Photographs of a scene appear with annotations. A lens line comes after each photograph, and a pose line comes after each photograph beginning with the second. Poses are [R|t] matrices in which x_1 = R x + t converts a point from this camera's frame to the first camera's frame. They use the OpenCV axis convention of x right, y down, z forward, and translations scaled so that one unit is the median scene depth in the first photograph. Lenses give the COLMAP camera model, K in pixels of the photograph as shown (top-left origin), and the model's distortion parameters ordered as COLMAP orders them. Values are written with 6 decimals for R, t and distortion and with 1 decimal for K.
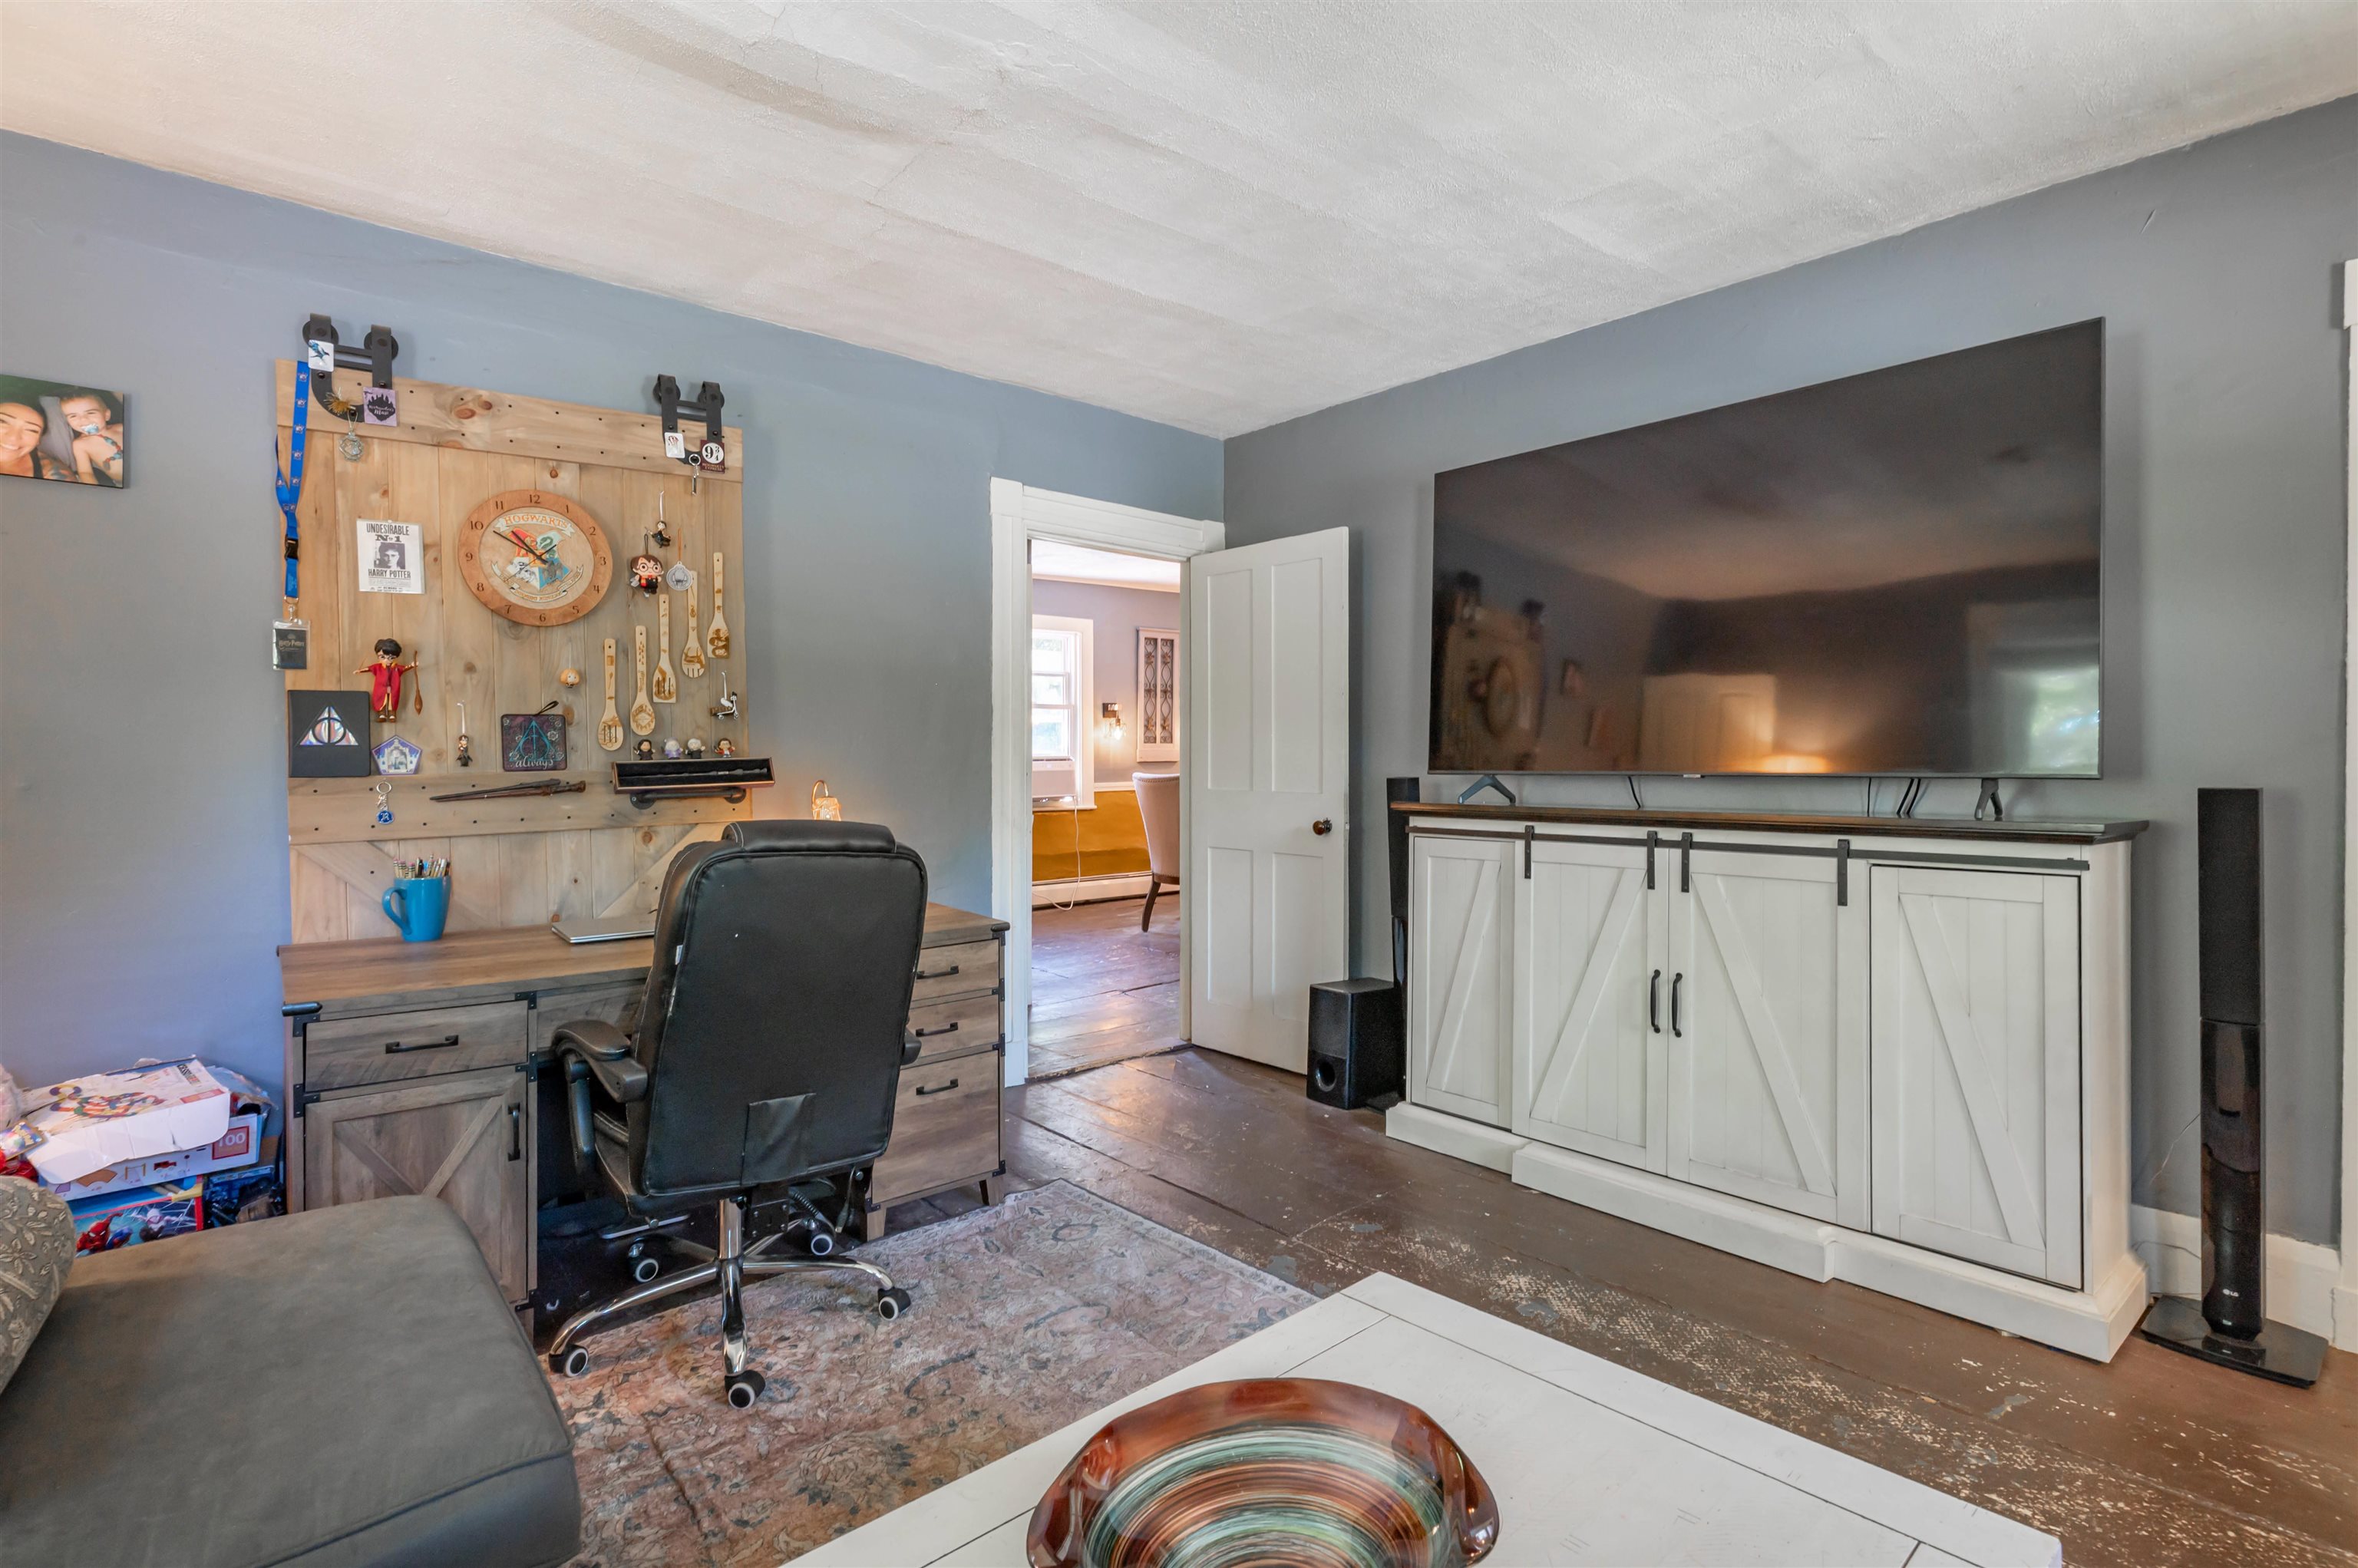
lens RADIAL K [[1128.3, 0, 1193.0], [0, 1128.3, 768.7], [0, 0, 1]] dist [-0.000300, 0.000401]
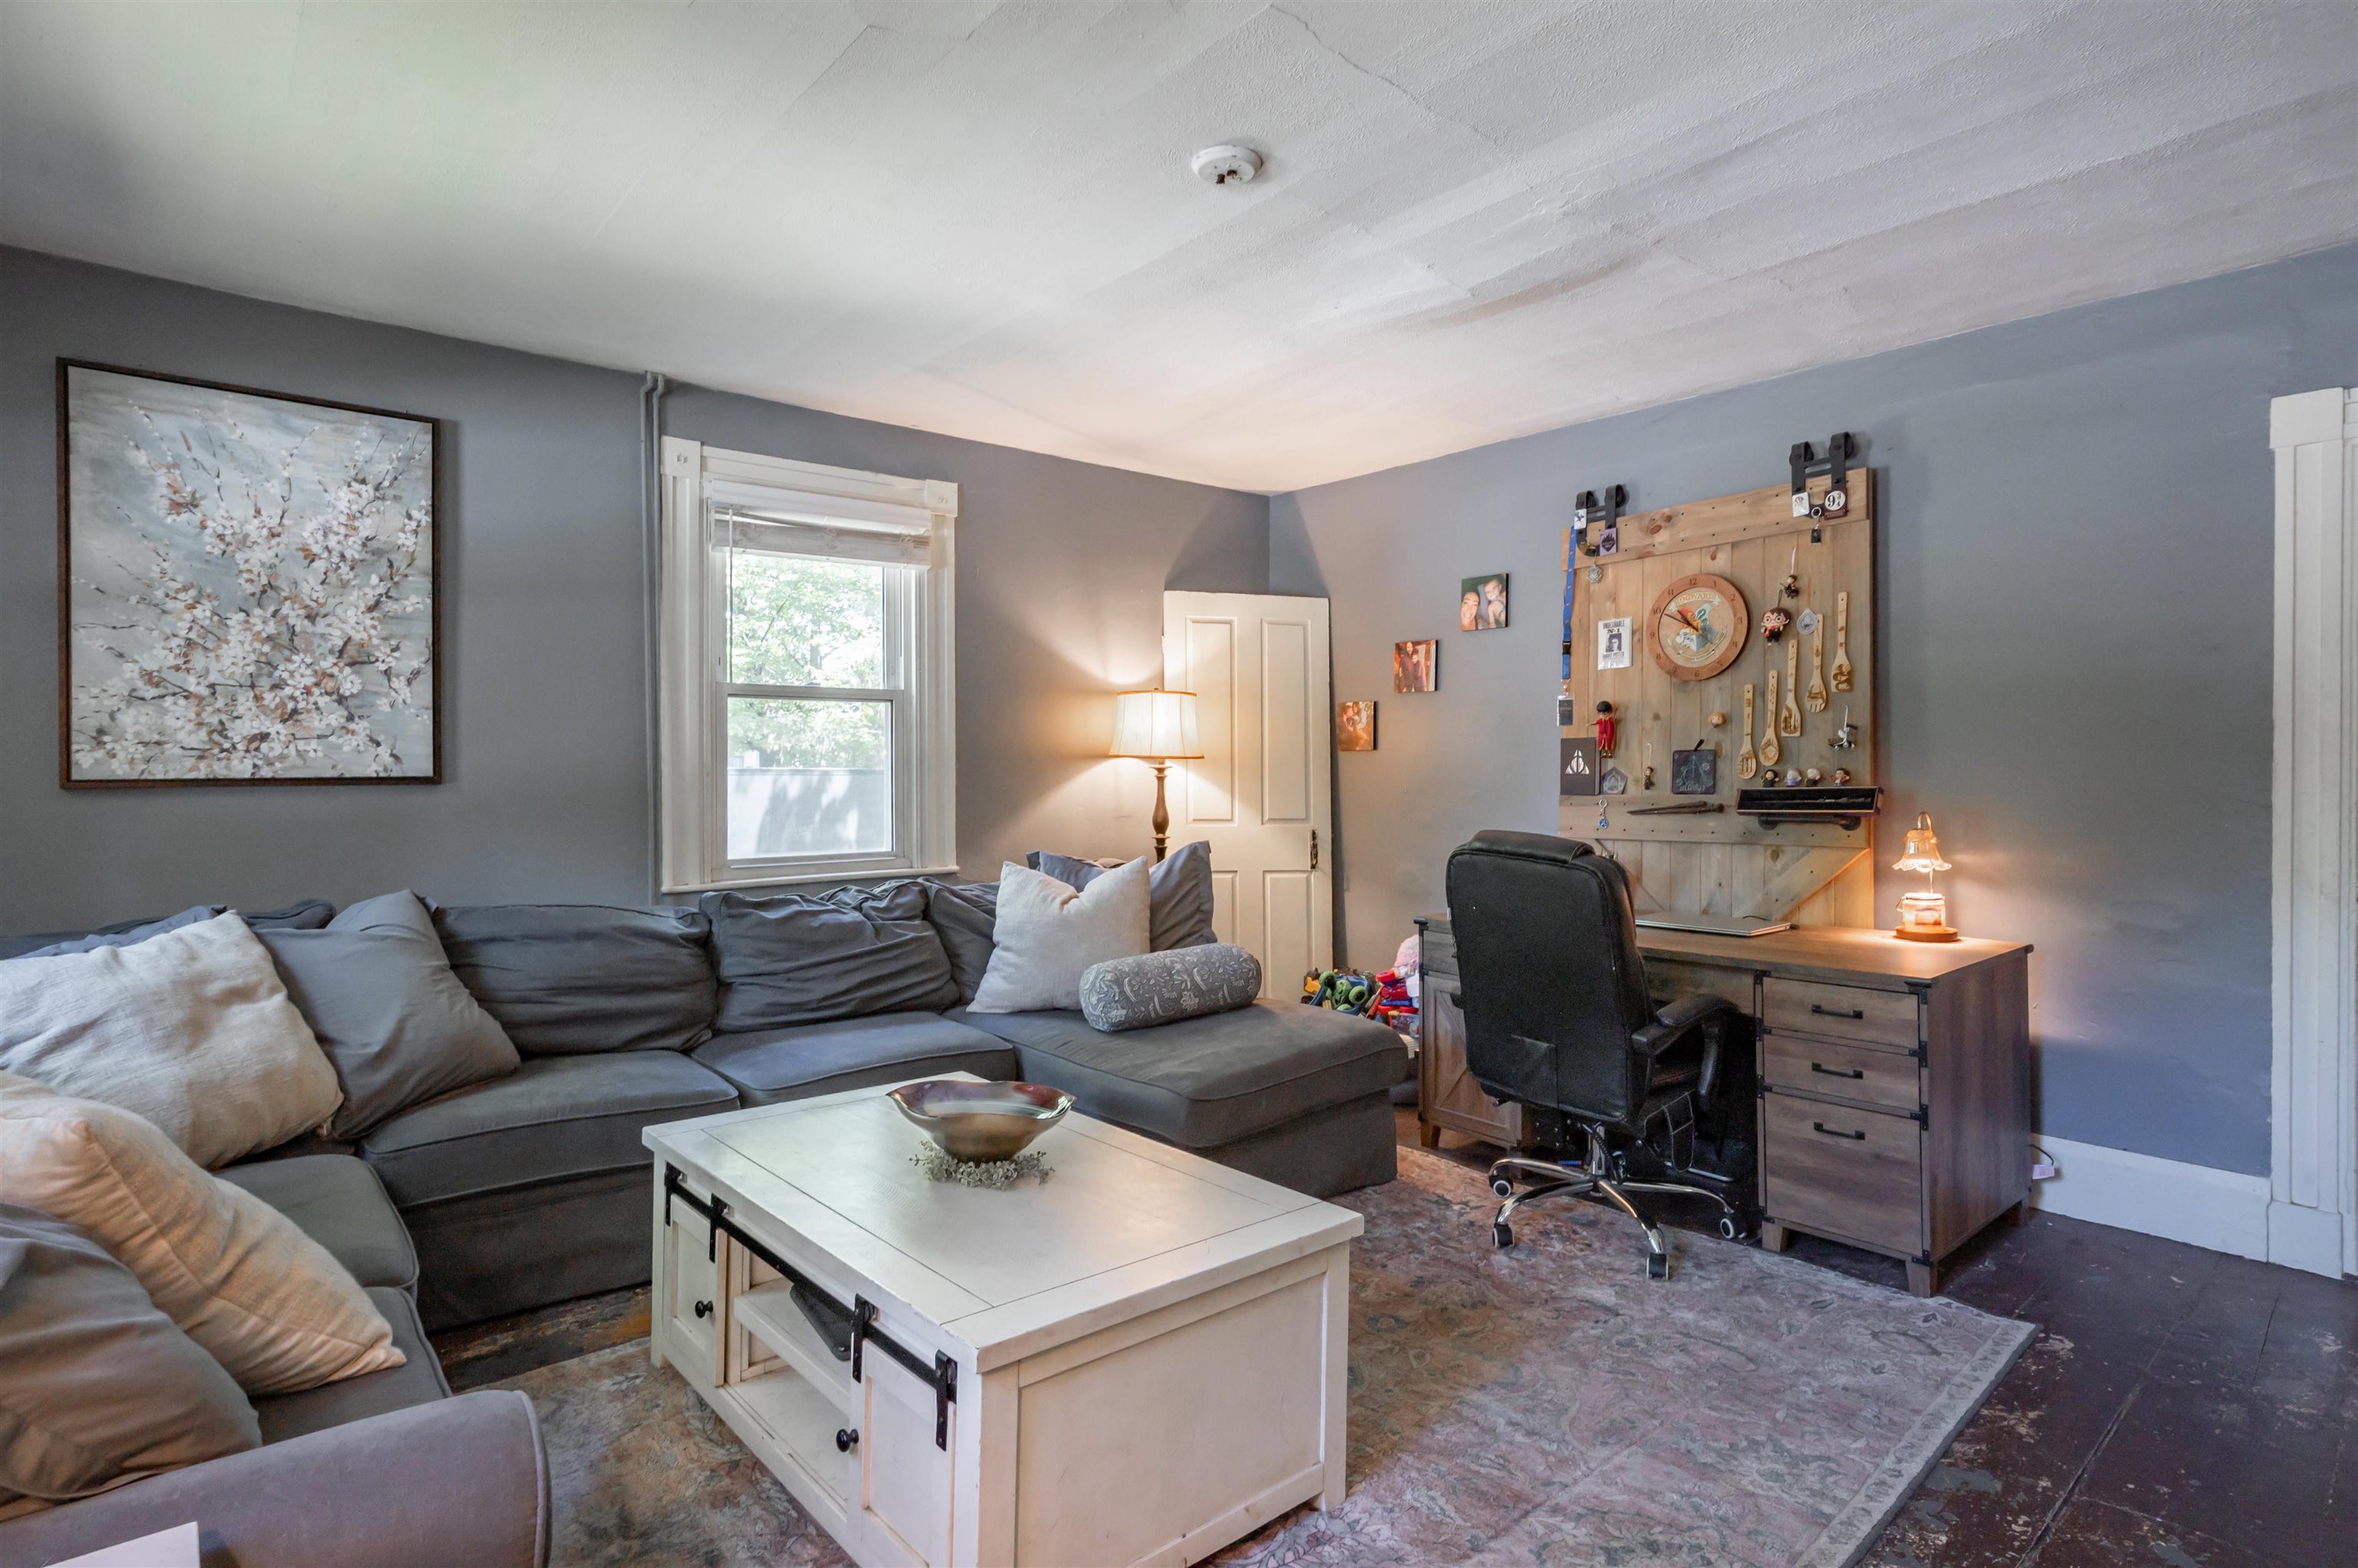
lens RADIAL K [[1200.5, 0, 1184.3], [0, 1200.5, 780.2], [0, 0, 1]] dist [-0.001366, 0.001899]
pose [[-0.001086, 0.009876, -0.999951, 0.777716], [-0.018220, 0.999785, 0.009894, -0.016995], [0.999833, 0.018230, -0.000906, 0.427459]]
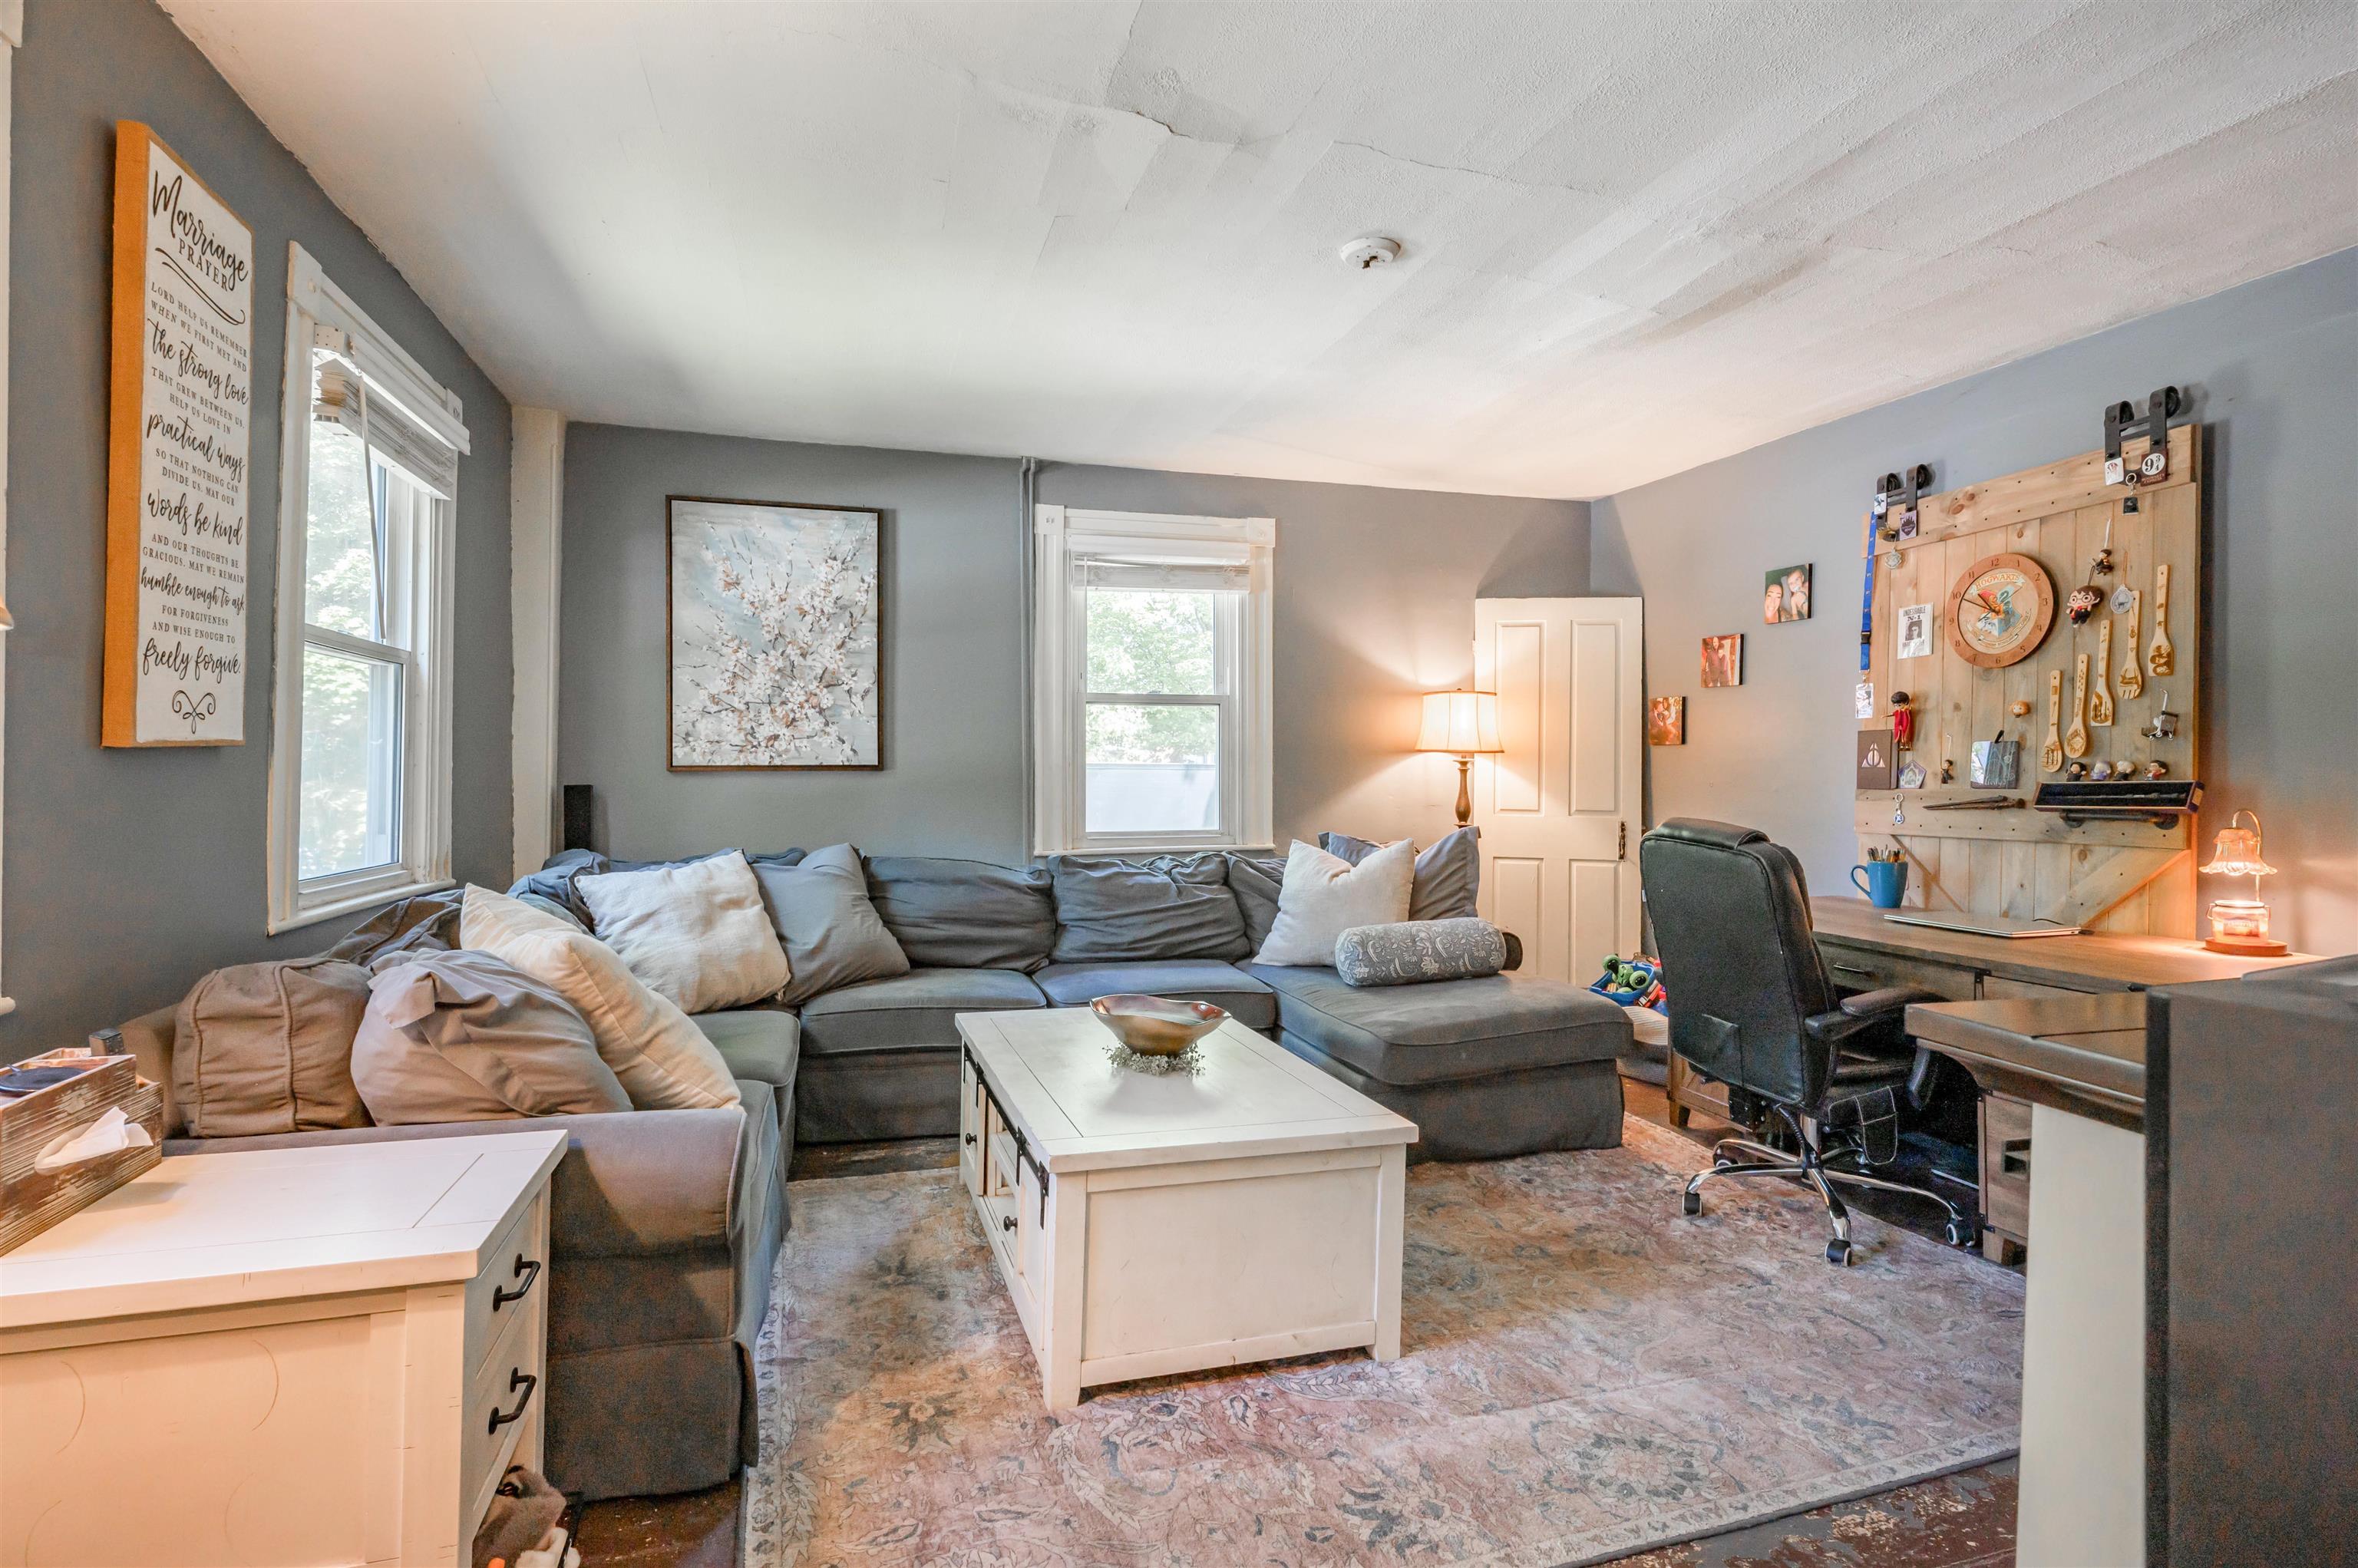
lens RADIAL K [[1143.5, 0, 1179.0], [0, 1143.5, 784.0], [0, 0, 1]] dist [0.000362, 0.001436]
pose [[-0.396248, 0.012845, -0.918053, 0.879667], [-0.020092, 0.999541, 0.022657, -0.013337], [0.917923, 0.027423, -0.395809, 0.689258]]
